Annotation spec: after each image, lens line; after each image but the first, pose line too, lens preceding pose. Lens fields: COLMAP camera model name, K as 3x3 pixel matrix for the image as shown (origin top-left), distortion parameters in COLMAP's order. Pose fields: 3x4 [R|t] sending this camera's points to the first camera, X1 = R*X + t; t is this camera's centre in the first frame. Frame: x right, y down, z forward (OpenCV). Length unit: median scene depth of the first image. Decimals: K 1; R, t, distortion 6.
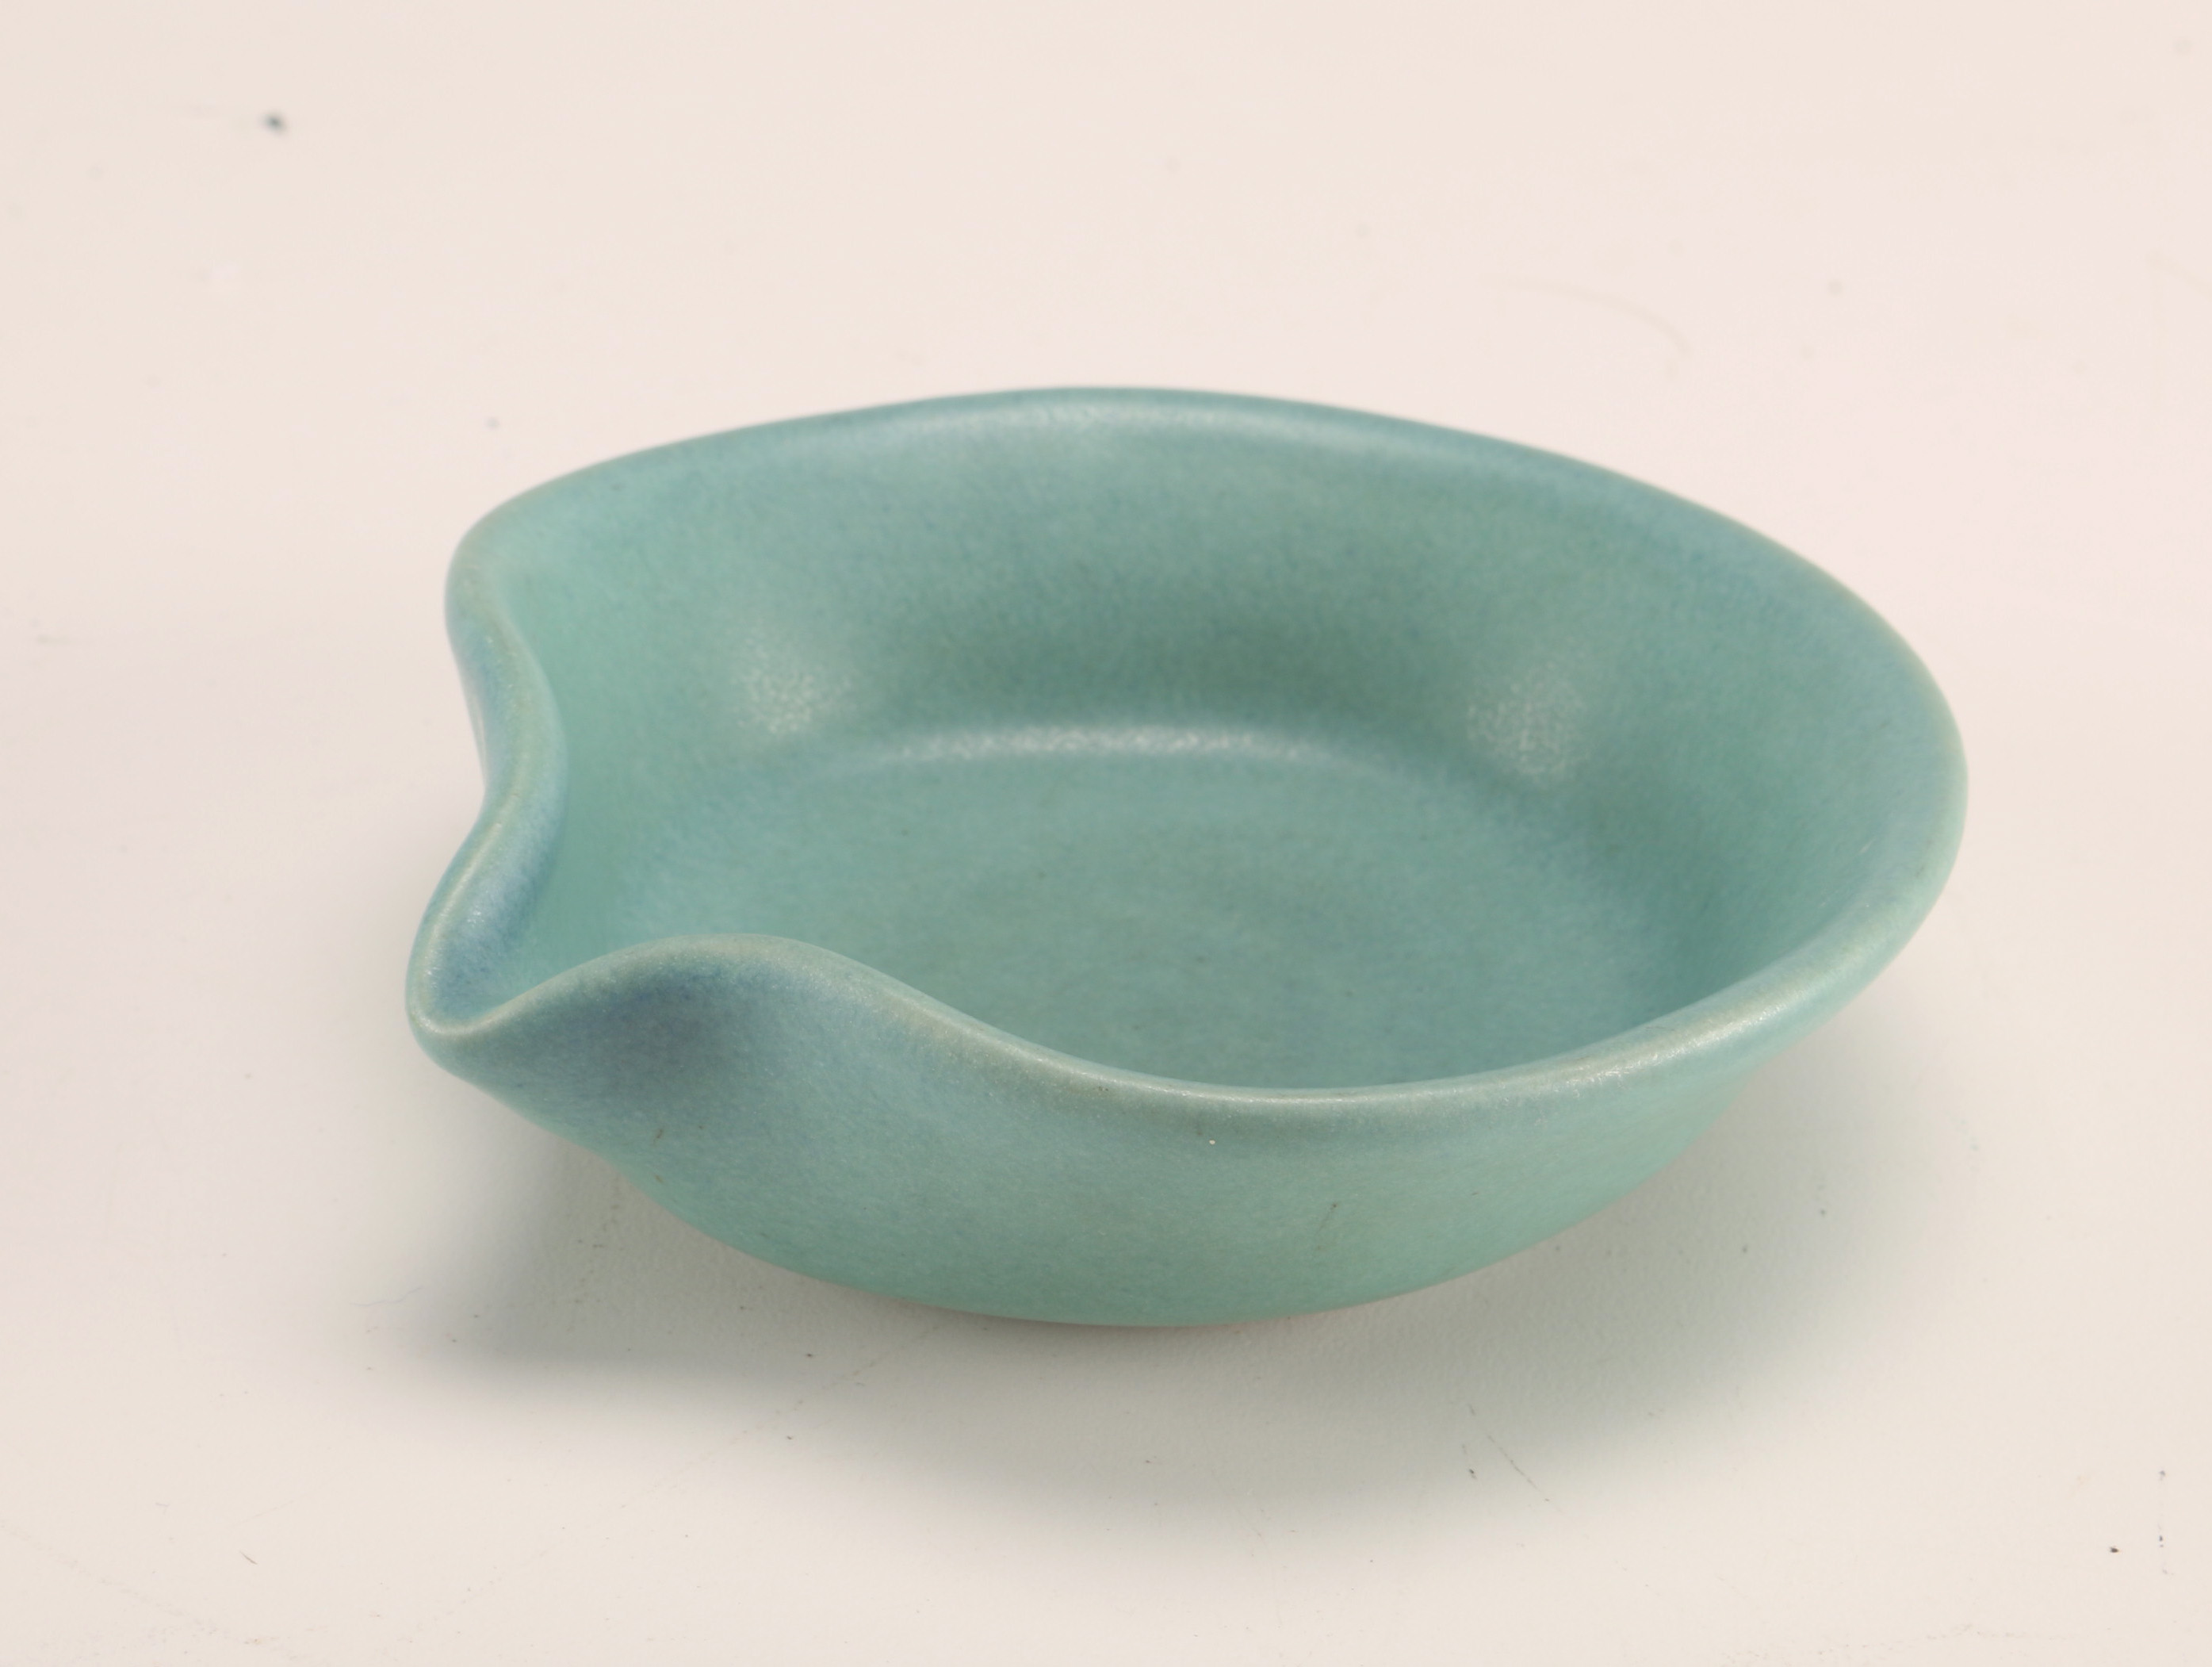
lens RADIAL K [[4665.6, 0, 1105.9], [0, 4665.6, 835.4], [0, 0, 1]] dist [0.304624, 0.000000]
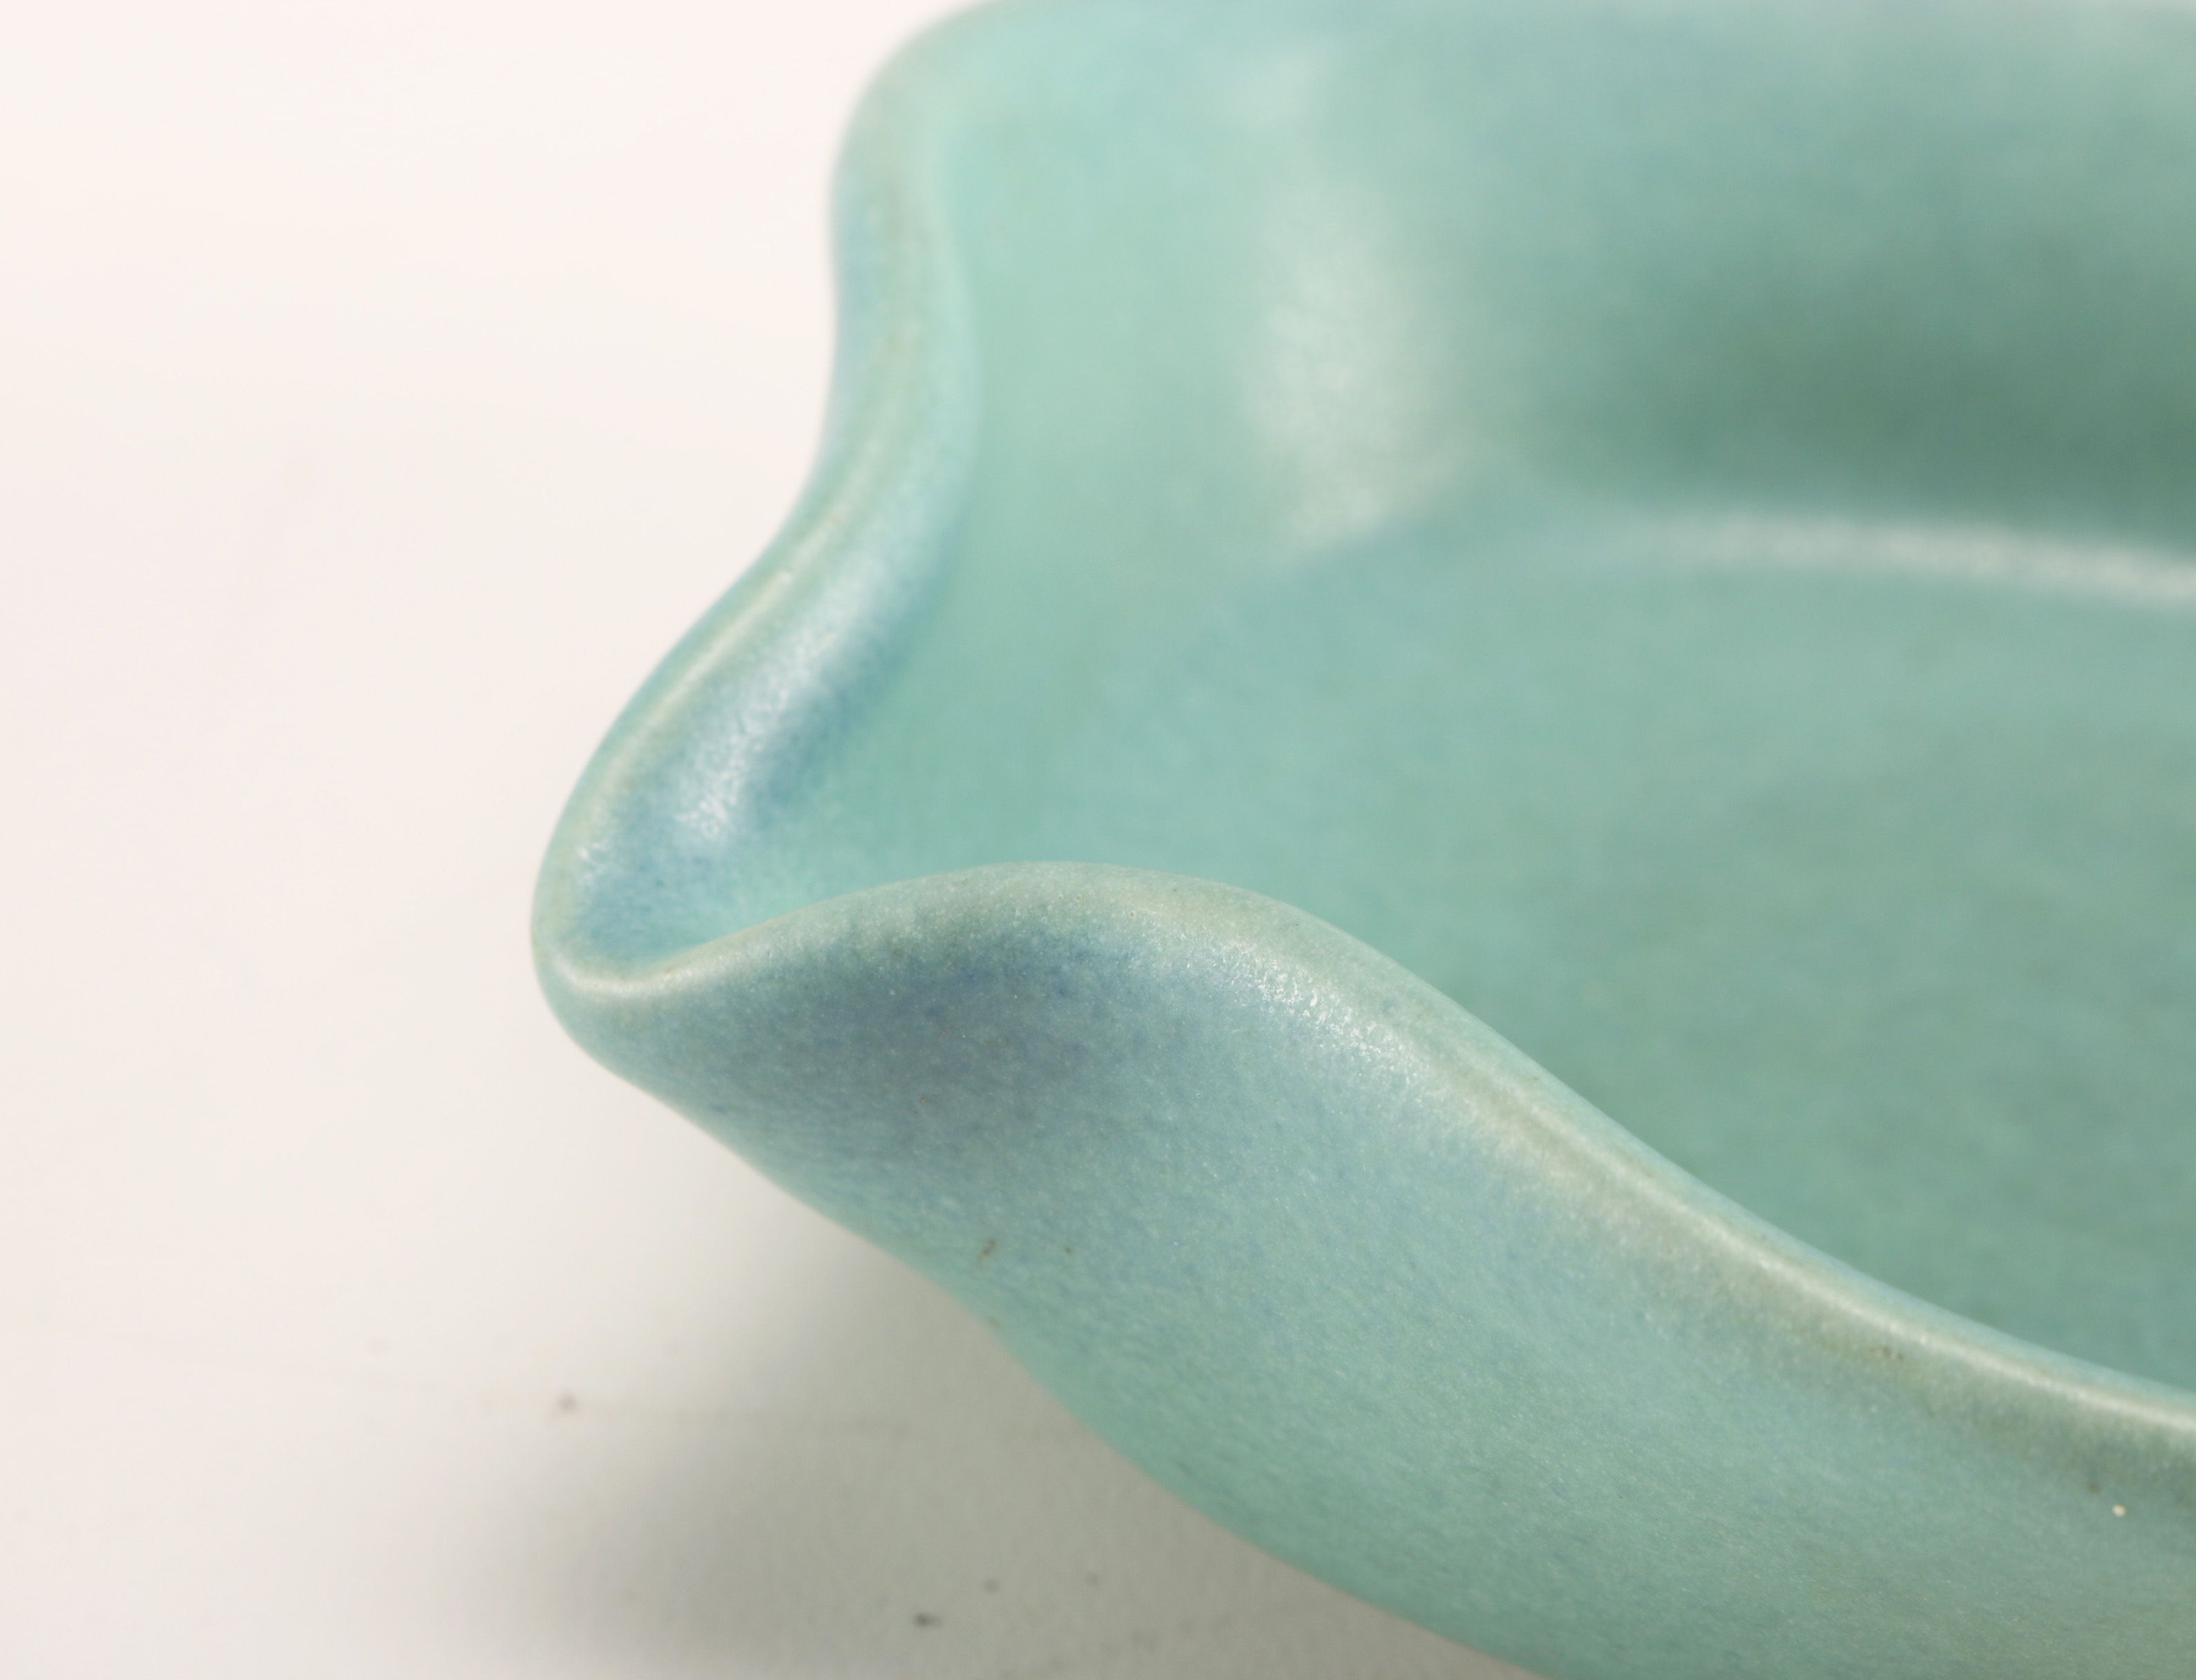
lens RADIAL K [[5213.5, 0, 1094.3], [0, 5213.5, 830.7], [0, 0, 1]] dist [0.030686, 0.000000]
pose [[0.972509, 0.149740, -0.178336, 0.006475], [-0.139847, 0.987912, 0.066880, -0.017839], [0.186194, -0.040101, 0.981694, 0.474975]]
